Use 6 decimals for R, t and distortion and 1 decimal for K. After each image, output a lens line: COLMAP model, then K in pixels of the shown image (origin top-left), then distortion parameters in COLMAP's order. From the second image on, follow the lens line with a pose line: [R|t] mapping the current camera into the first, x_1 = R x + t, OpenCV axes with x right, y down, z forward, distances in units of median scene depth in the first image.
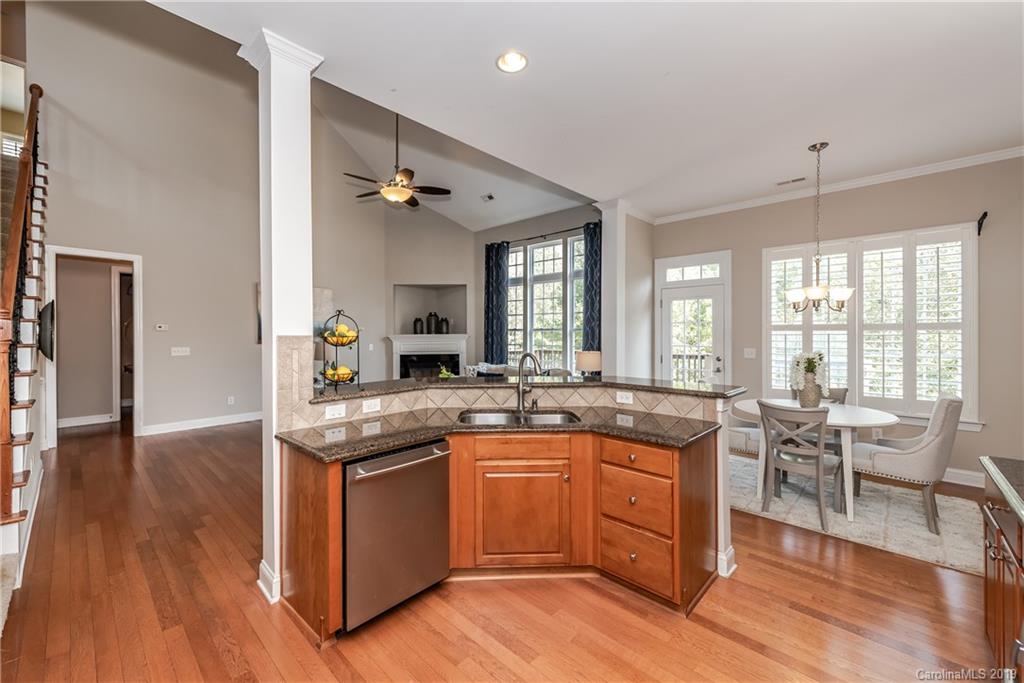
lens RADIAL K [[402.9, 0, 502.8], [0, 402.9, 340.4], [0, 0, 1]] dist [0.001327, -0.000073]
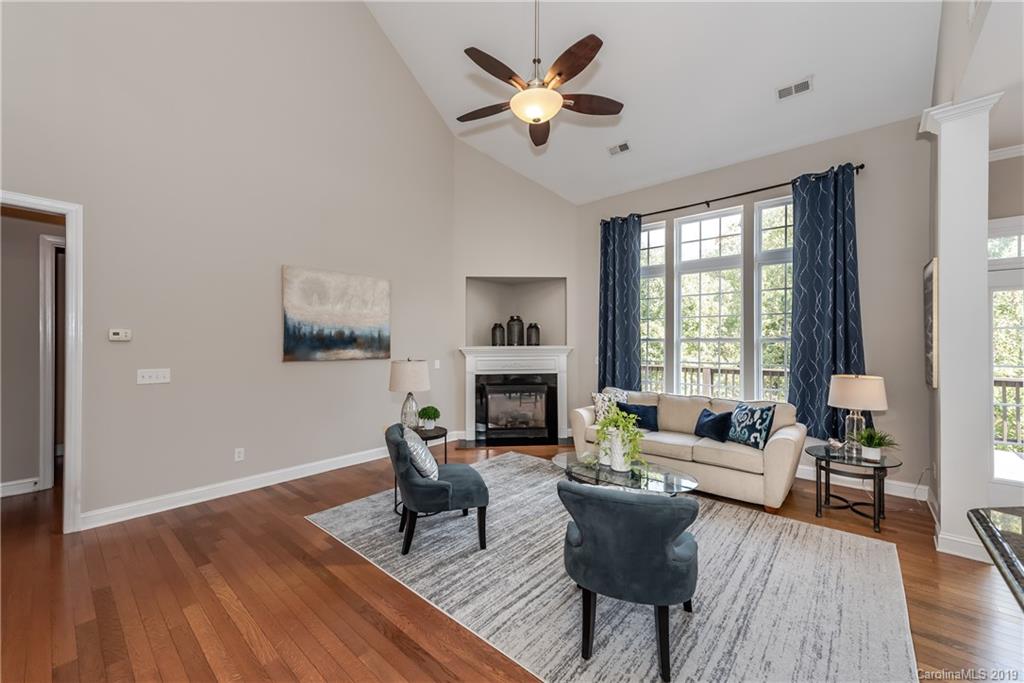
lens RADIAL K [[401.3, 0, 510.1], [0, 401.3, 344.0], [0, 0, 1]] dist [0.003662, 0.000078]
pose [[0.999481, 0.001359, 0.032185, -0.239013], [-0.000815, 0.999857, -0.016915, -0.007556], [-0.032203, 0.016880, 0.999339, 0.315714]]
